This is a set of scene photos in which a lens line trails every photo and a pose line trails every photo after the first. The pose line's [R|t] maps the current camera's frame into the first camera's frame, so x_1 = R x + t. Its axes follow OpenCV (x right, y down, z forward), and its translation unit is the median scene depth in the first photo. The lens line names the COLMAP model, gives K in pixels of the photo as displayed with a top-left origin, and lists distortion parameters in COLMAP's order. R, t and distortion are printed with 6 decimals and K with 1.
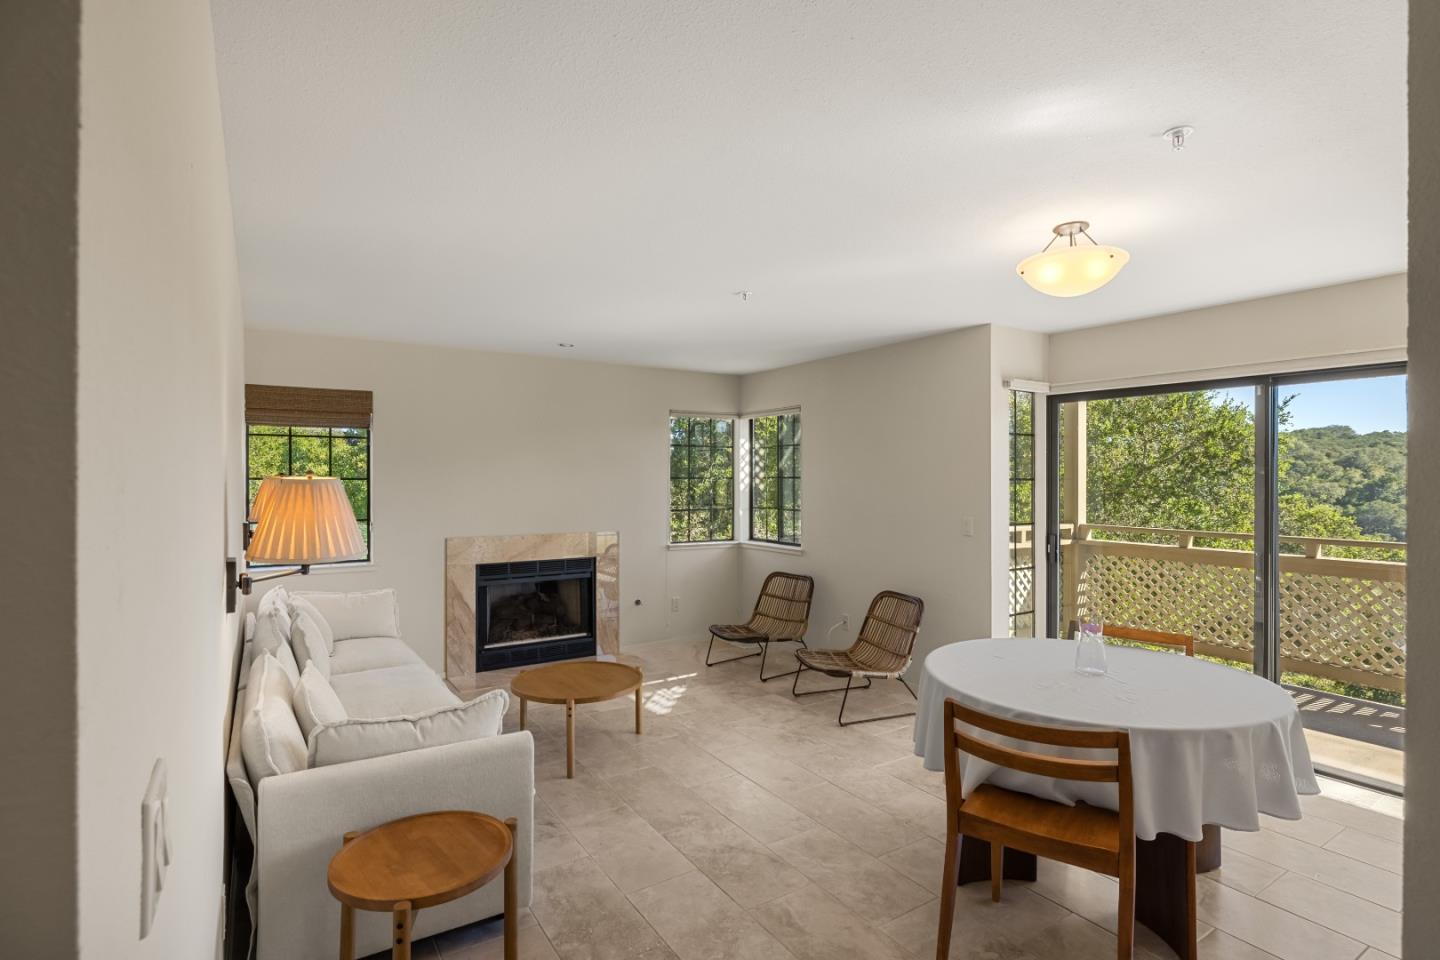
lens RADIAL K [[732.0, 0, 720.0], [0, 732.0, 480.0], [0, 0, 1]] dist [-0.014272, -0.000003]
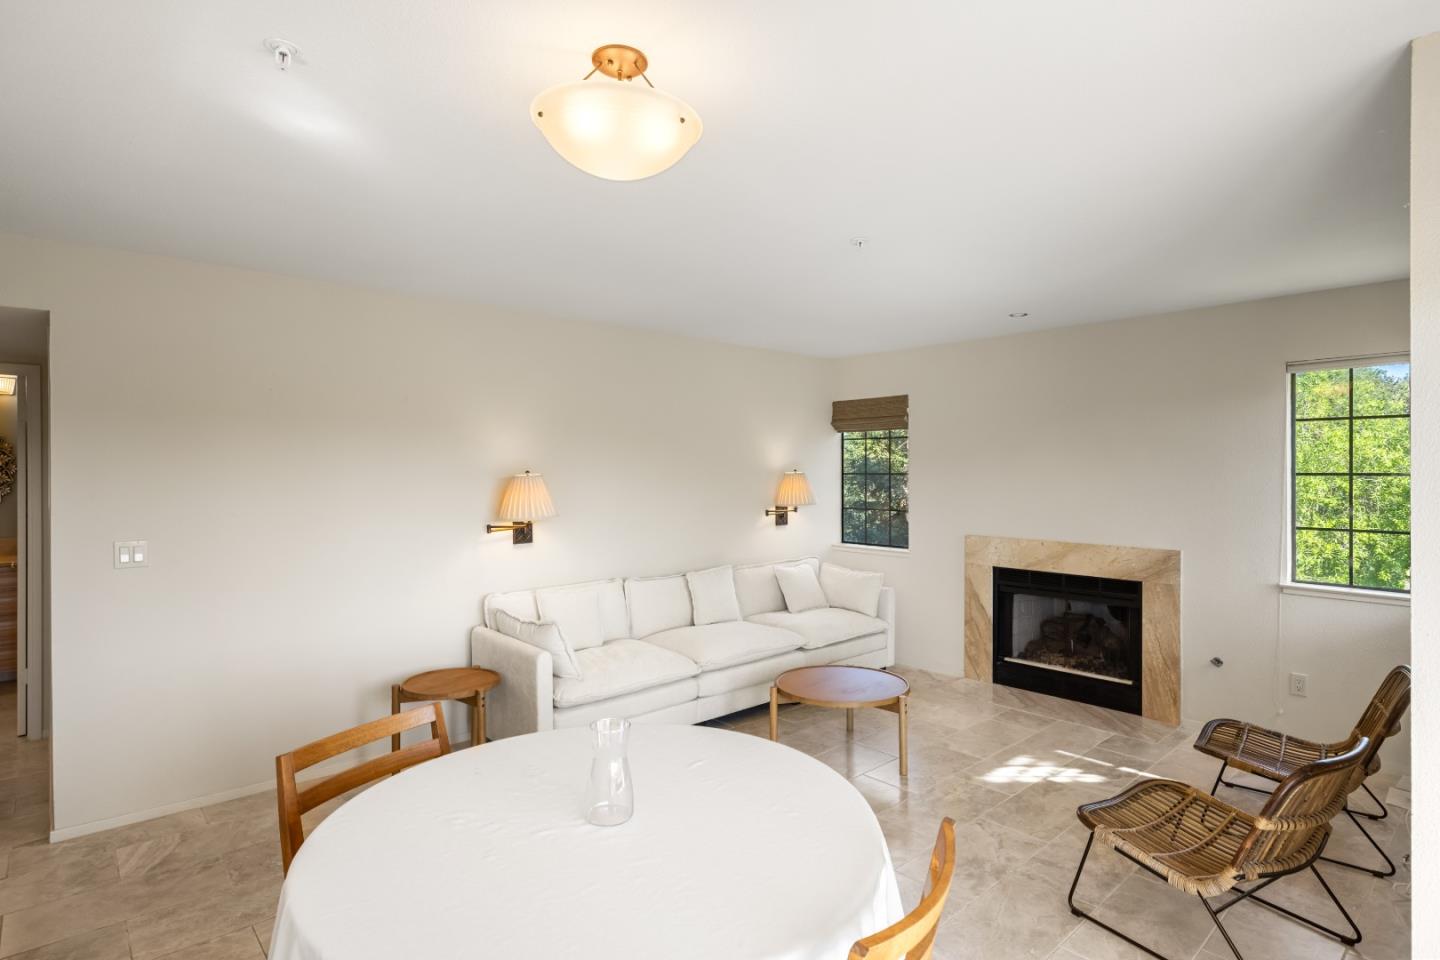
lens RADIAL K [[761.2, 0, 723.3], [0, 761.2, 486.9], [0, 0, 1]] dist [-0.001232, -0.000241]
pose [[0.144031, 0.020484, -0.989361, 0.574493], [-0.003124, 0.999790, 0.020245, -0.004188], [0.989568, 0.000175, 0.144064, 0.524404]]
